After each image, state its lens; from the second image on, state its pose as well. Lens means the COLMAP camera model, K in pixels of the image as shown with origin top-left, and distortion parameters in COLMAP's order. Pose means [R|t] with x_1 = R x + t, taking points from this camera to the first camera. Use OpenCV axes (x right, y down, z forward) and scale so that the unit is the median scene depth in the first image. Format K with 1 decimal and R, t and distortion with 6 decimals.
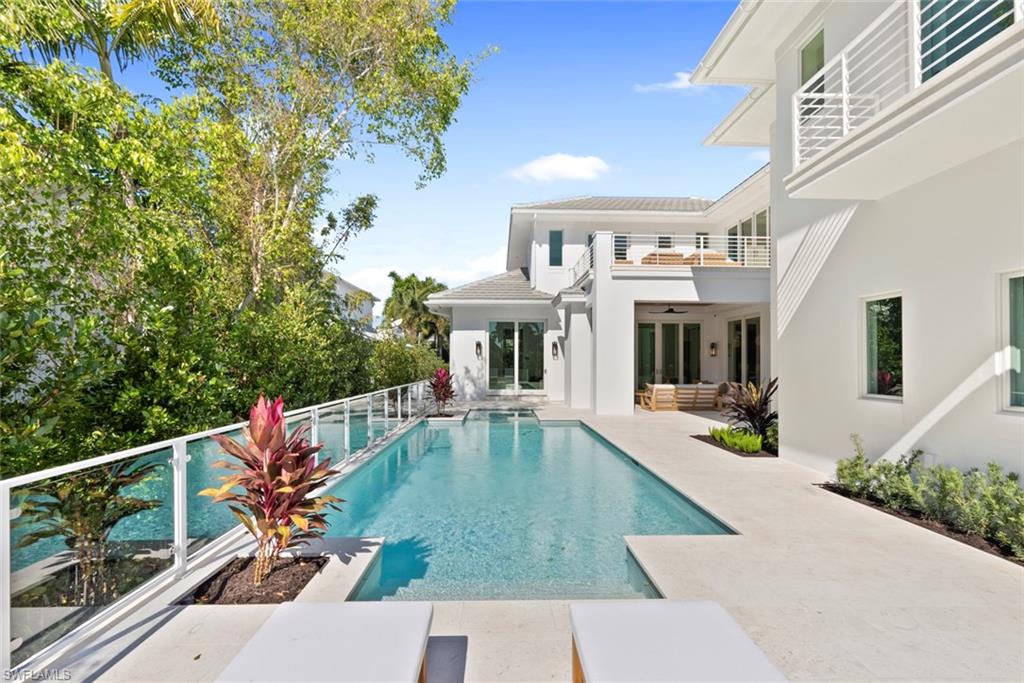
lens RADIAL K [[458.4, 0, 512.8], [0, 458.4, 351.3], [0, 0, 1]] dist [-0.000594, 0.000033]
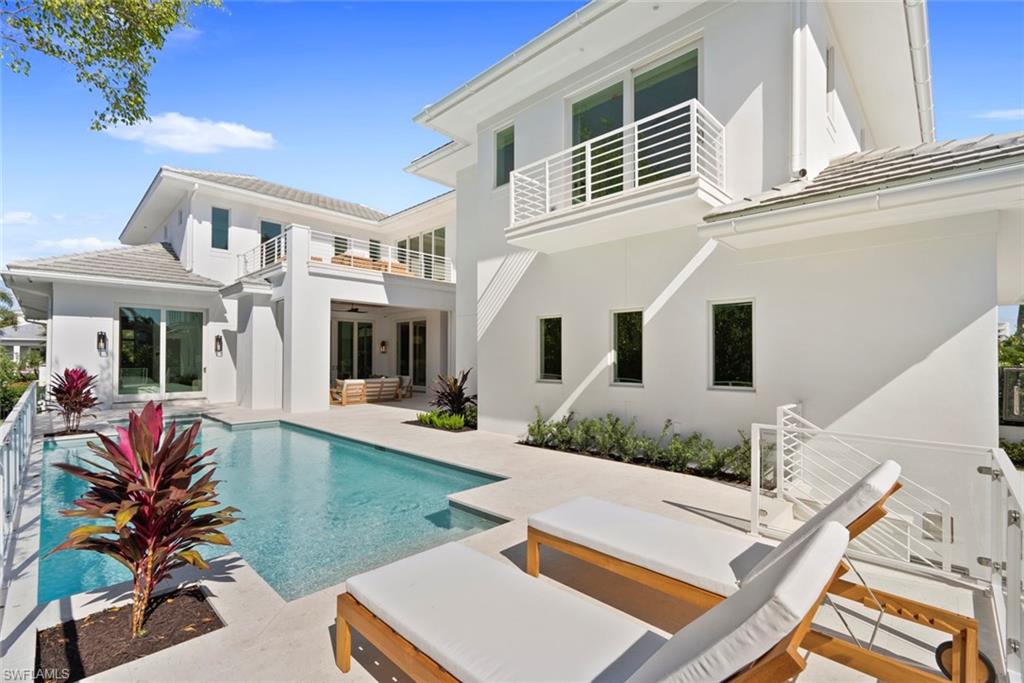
lens RADIAL K [[452.2, 0, 511.9], [0, 452.2, 346.3], [0, 0, 1]] dist [-0.000319, -0.000025]
pose [[0.718541, 0.015467, 0.695312, -0.140729], [-0.013344, 0.999875, -0.008453, -0.000991], [-0.695356, -0.003204, 0.718658, -0.007369]]
